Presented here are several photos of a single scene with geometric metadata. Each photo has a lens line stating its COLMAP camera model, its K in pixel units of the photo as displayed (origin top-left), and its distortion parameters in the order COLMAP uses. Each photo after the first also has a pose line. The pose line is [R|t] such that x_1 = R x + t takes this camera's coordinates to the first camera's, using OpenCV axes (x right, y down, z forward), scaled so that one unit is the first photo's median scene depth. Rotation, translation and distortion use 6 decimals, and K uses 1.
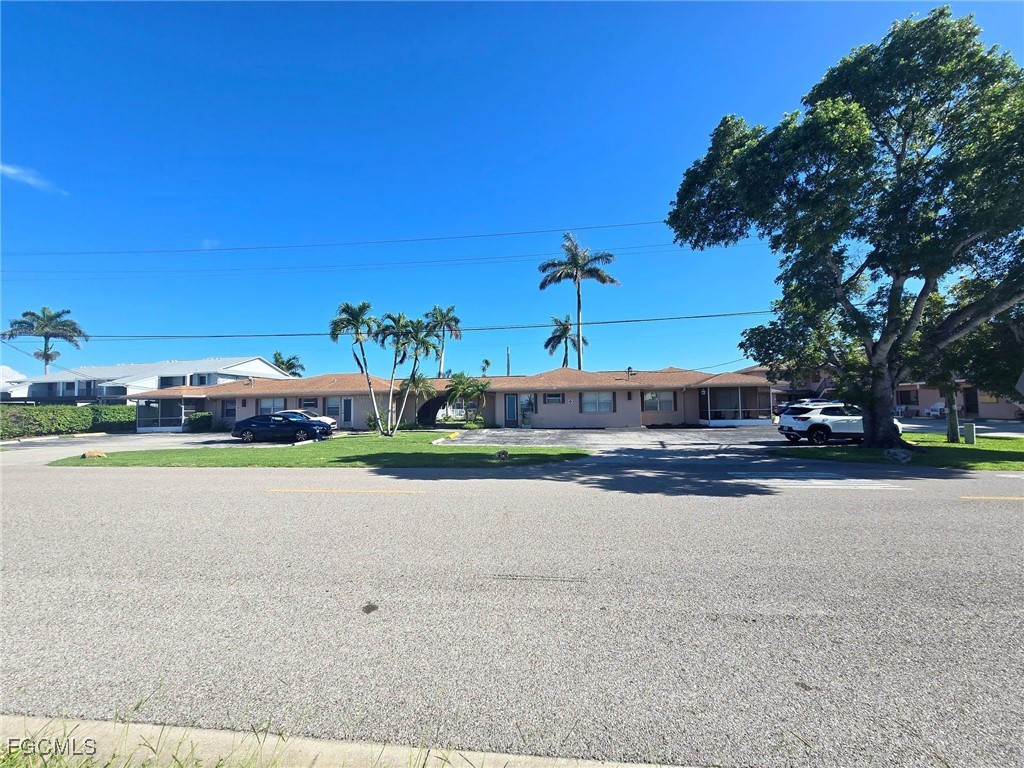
lens RADIAL K [[420.8, 0, 510.1], [0, 420.8, 375.8], [0, 0, 1]] dist [-0.003331, 0.000076]
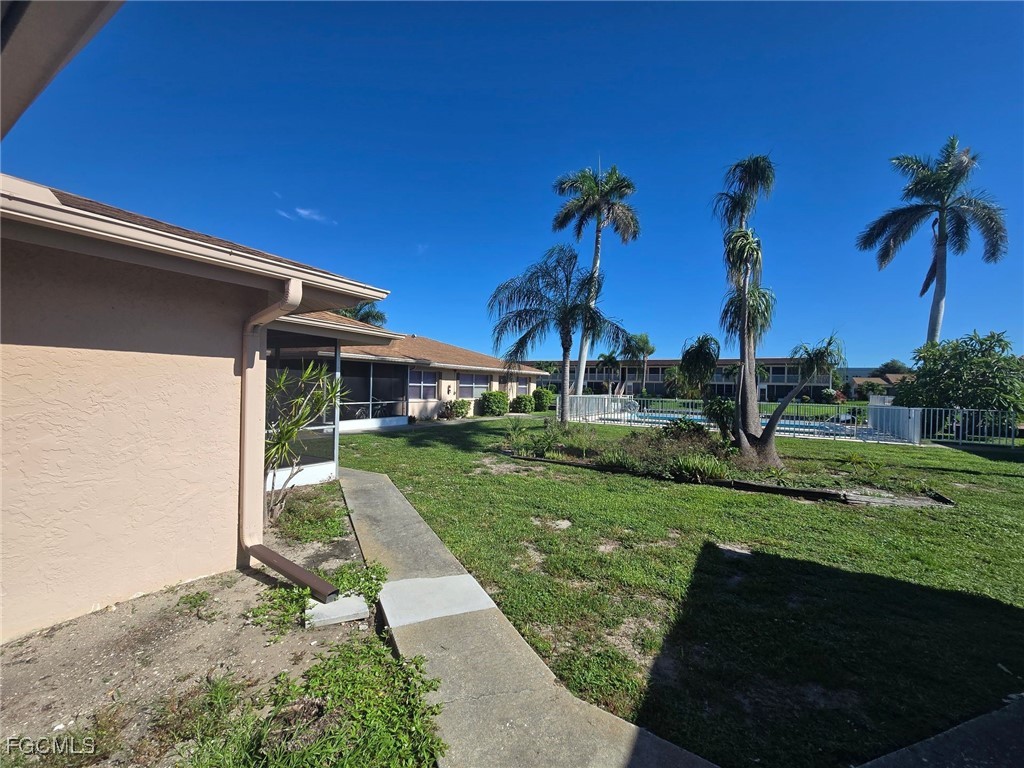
lens RADIAL K [[420.8, 0, 513.3], [0, 420.8, 387.9], [0, 0, 1]] dist [-0.003331, 0.000076]
pose [[0.915433, 0.035452, -0.400905, -0.113492], [-0.005399, 0.997105, 0.075845, 0.079112], [0.402433, -0.067266, 0.912975, 1.181705]]
